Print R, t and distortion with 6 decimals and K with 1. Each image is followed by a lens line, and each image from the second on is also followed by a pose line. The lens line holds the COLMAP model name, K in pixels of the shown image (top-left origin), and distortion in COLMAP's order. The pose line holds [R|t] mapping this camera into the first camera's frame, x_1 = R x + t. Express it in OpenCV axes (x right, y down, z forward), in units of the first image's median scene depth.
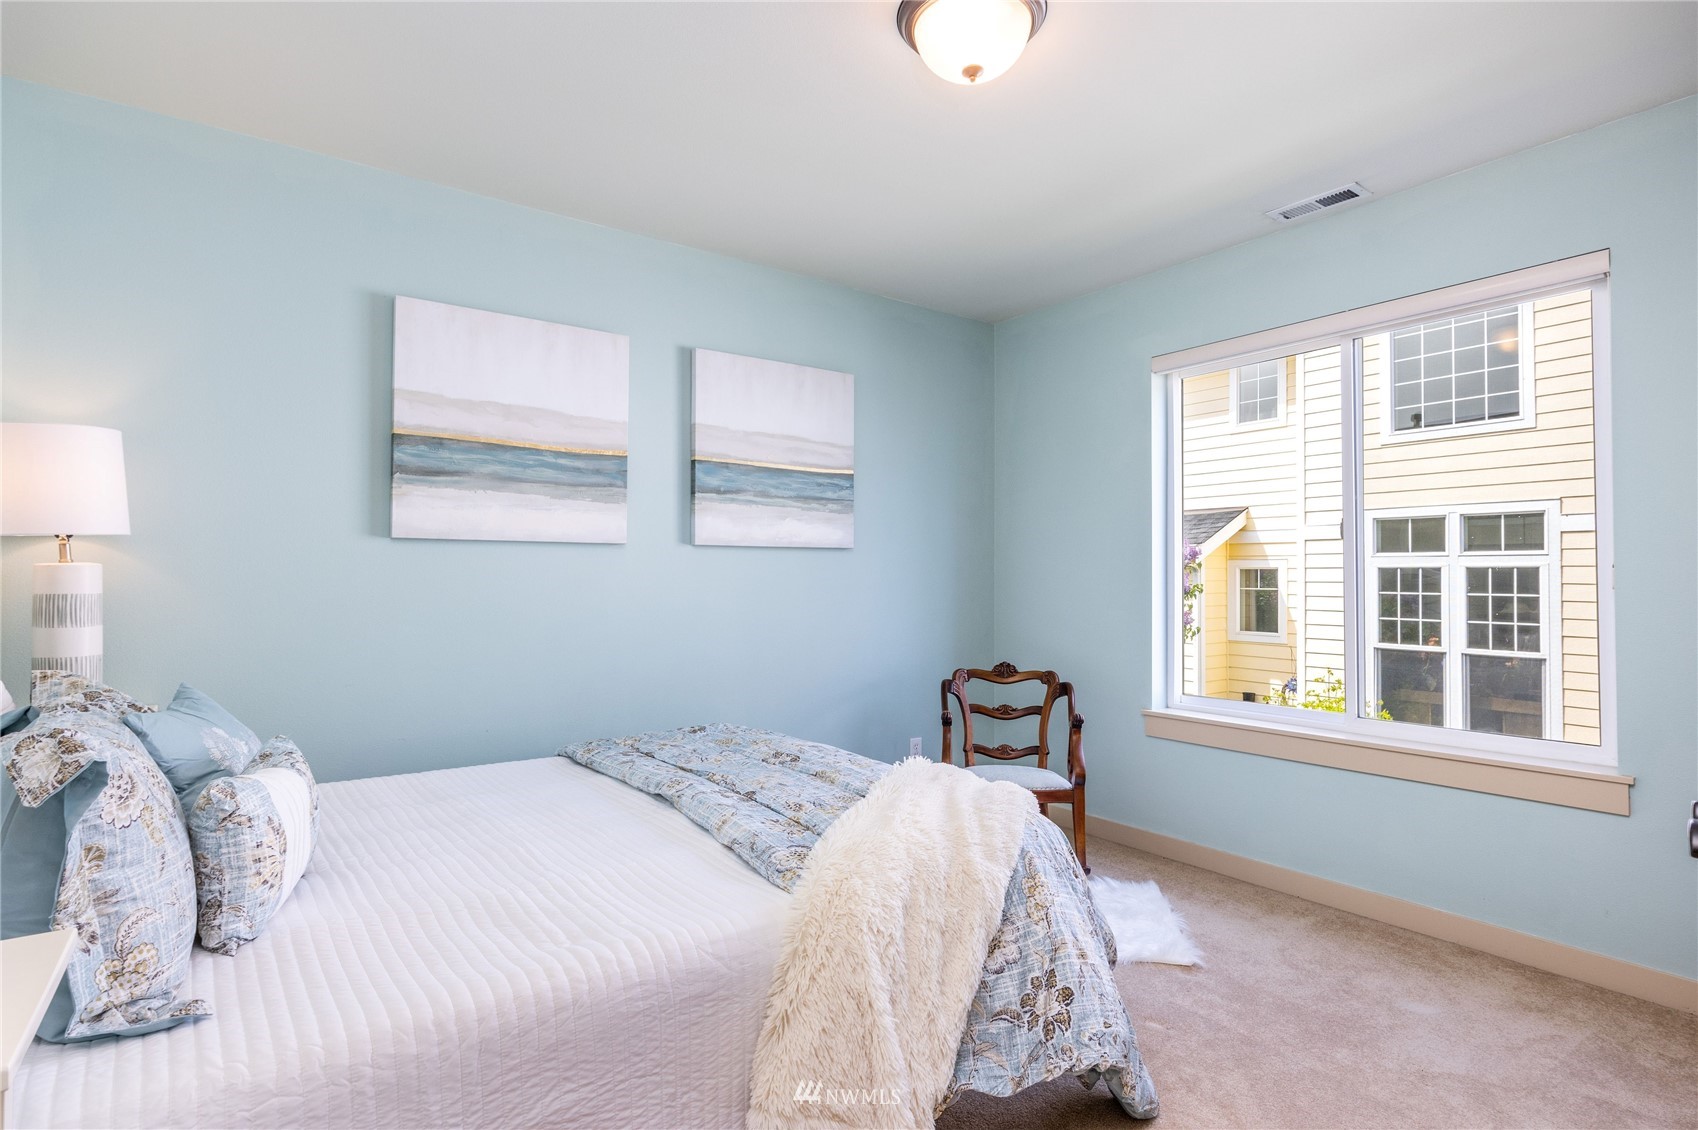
lens RADIAL K [[850.2, 0, 850.2], [0, 850.2, 566.0], [0, 0, 1]] dist [-0.009183, 0.002062]
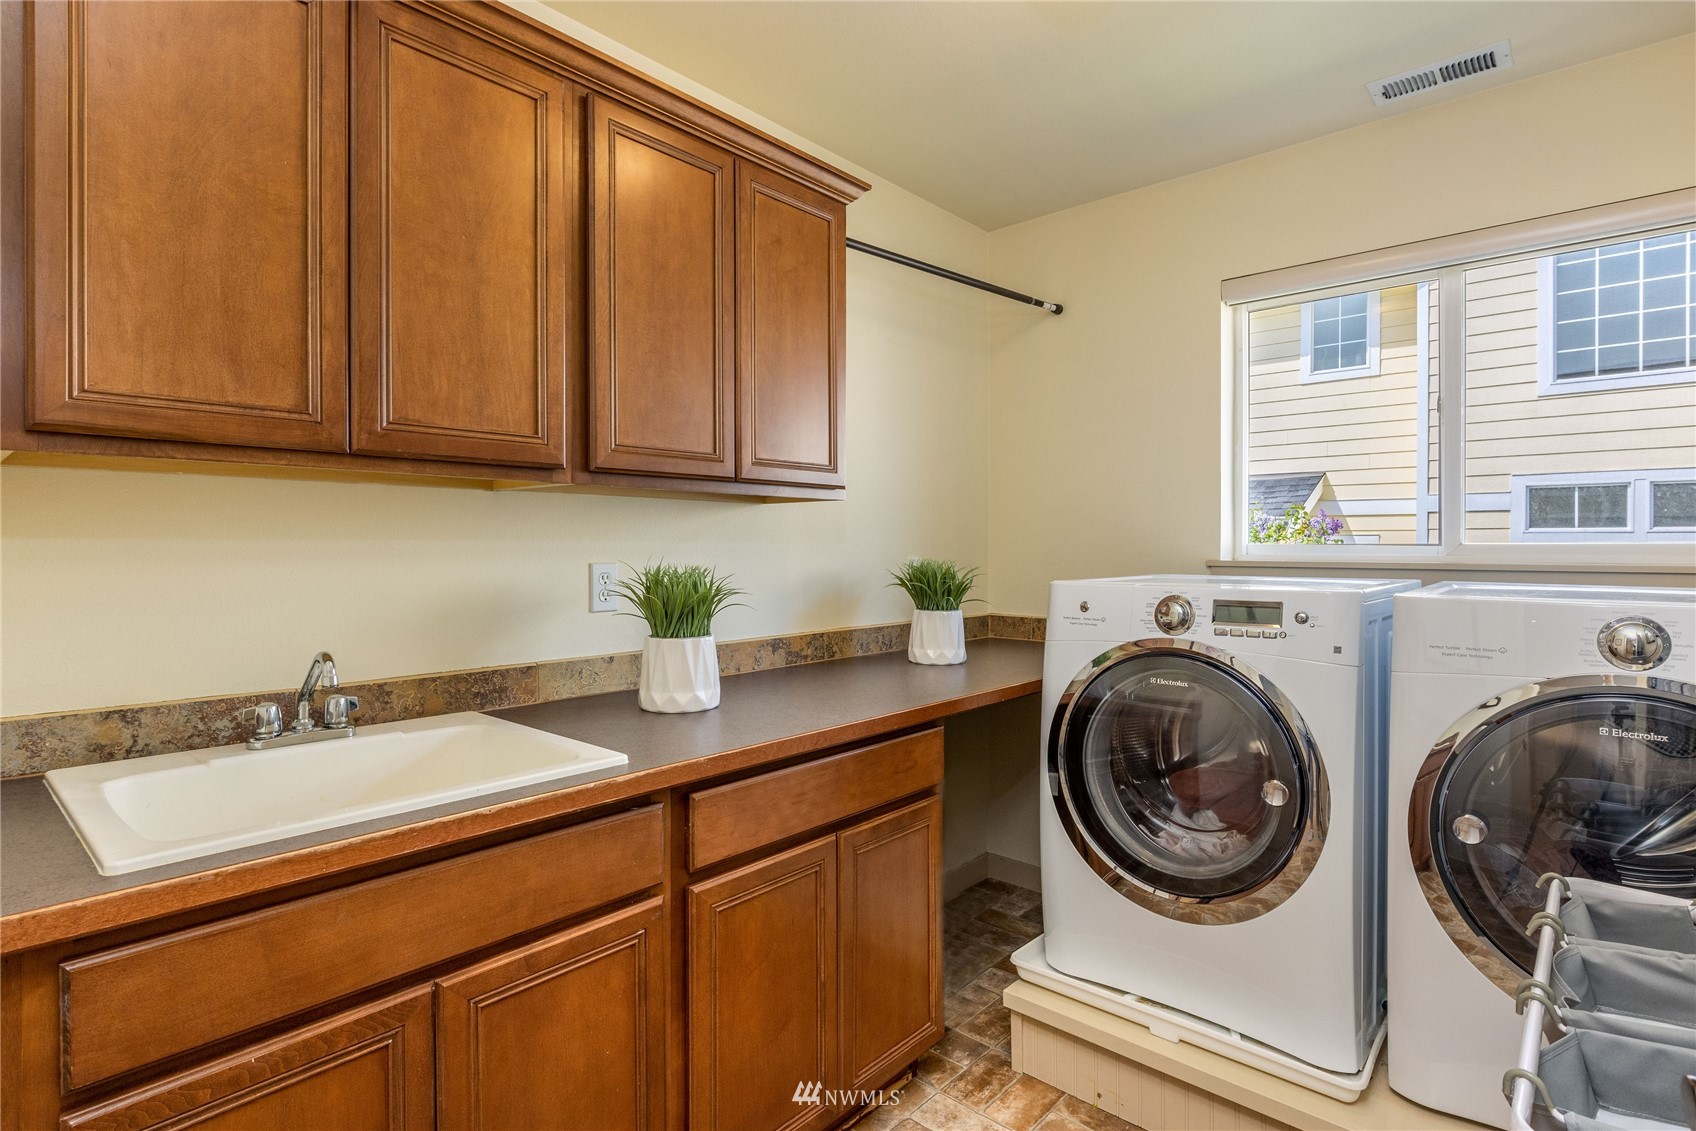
lens RADIAL K [[849.2, 0, 846.7], [0, 849.2, 558.6], [0, 0, 1]] dist [-0.009183, 0.002062]
pose [[0.975335, -0.002731, 0.220713, -0.194616], [-0.001649, 0.999805, 0.019658, -0.000803], [-0.220724, -0.019537, 0.975141, 0.332210]]
